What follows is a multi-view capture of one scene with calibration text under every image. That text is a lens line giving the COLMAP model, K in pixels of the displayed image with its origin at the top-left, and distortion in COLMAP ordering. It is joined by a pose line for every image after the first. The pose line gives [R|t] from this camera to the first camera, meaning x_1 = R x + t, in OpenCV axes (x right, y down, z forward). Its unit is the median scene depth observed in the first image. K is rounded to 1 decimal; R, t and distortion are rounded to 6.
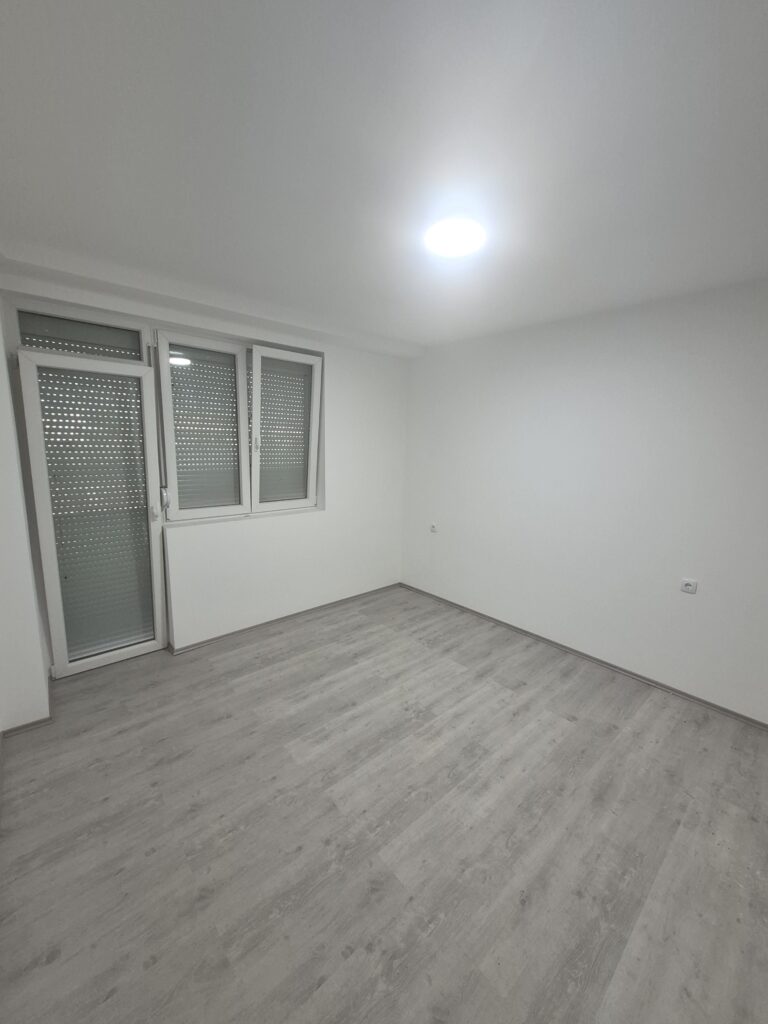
lens RADIAL K [[418.1, 0, 374.5], [0, 418.1, 512.1], [0, 0, 1]] dist [0.001059, -0.000098]
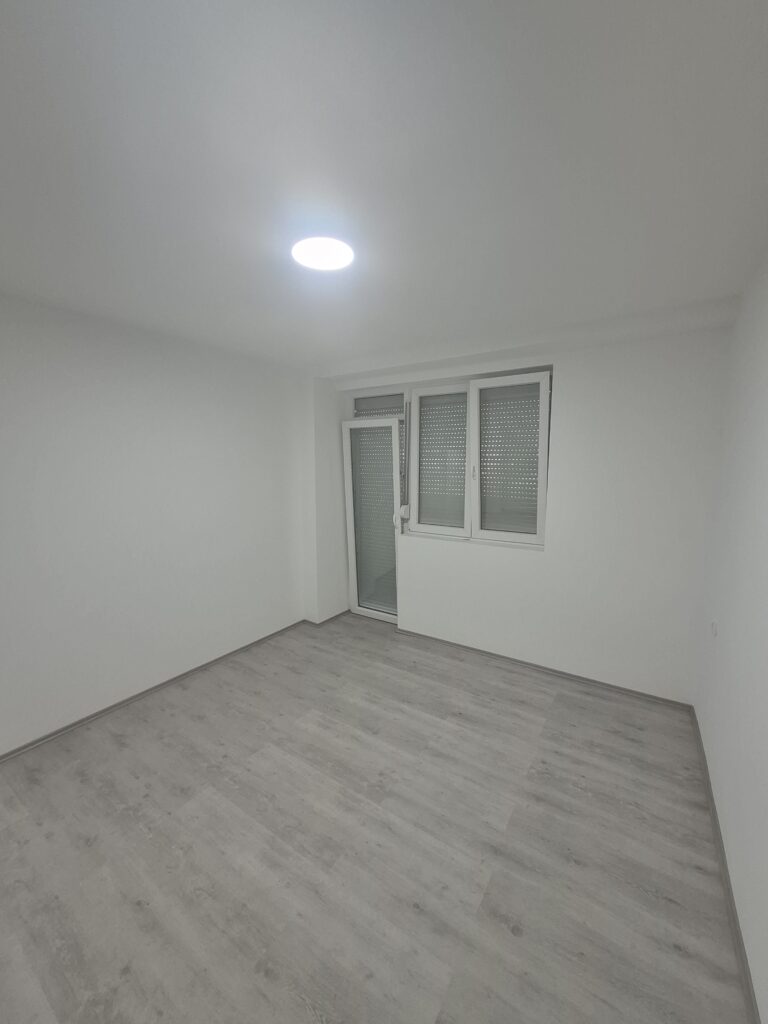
lens RADIAL K [[400.1, 0, 387.4], [0, 400.1, 508.8], [0, 0, 1]] dist [-0.001068, -0.000193]
pose [[0.246898, 0.086375, -0.965184, 0.764225], [-0.157396, 0.986368, 0.048008, -0.104753], [0.956173, 0.140063, 0.257128, 0.659928]]
